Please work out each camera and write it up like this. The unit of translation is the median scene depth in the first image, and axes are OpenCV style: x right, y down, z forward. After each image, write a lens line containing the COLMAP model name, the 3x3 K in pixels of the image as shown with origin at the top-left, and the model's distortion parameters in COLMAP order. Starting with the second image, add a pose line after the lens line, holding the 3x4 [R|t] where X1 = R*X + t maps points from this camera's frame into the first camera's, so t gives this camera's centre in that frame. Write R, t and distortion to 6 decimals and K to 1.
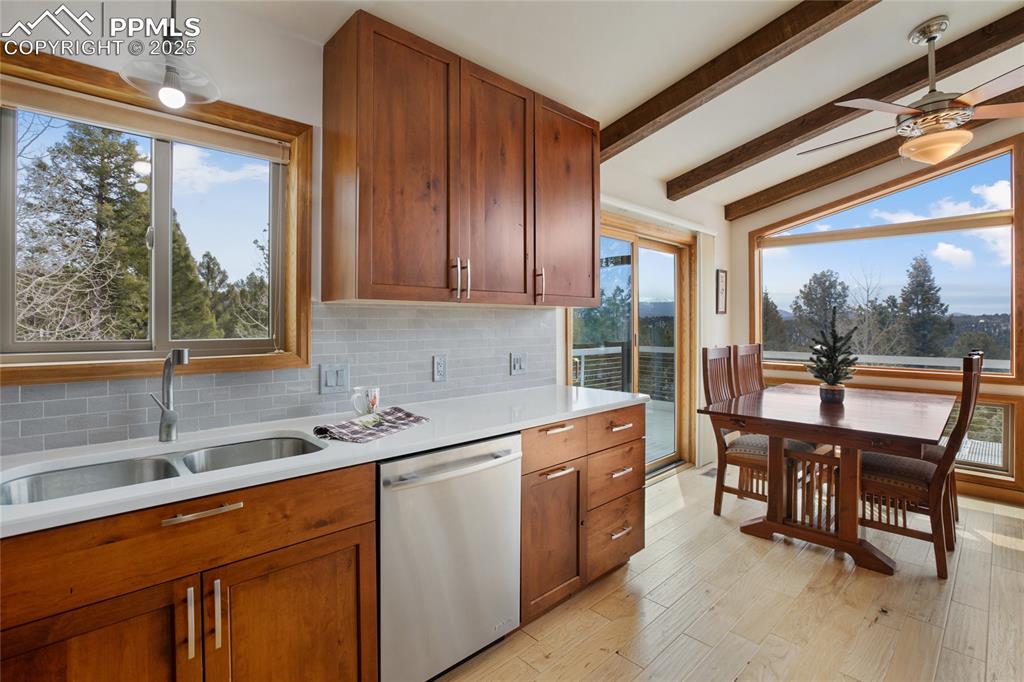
lens RADIAL K [[477.1, 0, 520.1], [0, 477.1, 318.2], [0, 0, 1]] dist [-0.034250, 0.009328]
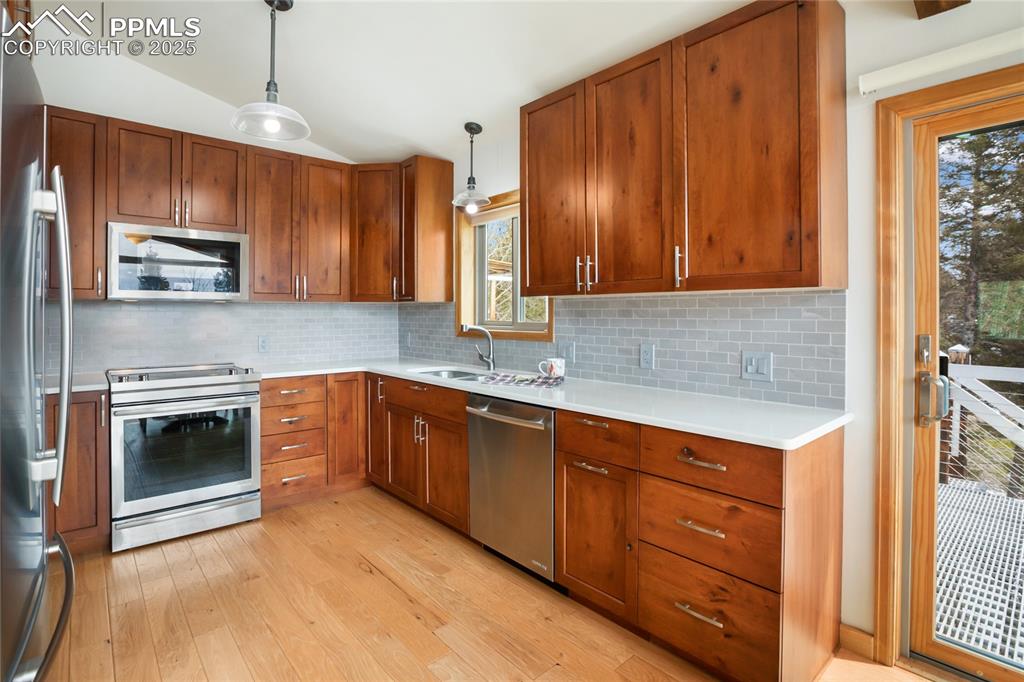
lens RADIAL K [[477.1, 0, 478.5], [0, 477.1, 314.4], [0, 0, 1]] dist [-0.034250, 0.009328]
pose [[-0.066732, 0.001192, -0.997770, 0.906275], [0.019507, 0.999810, -0.000110, 0.006577], [0.997580, -0.019471, -0.066743, 0.716959]]
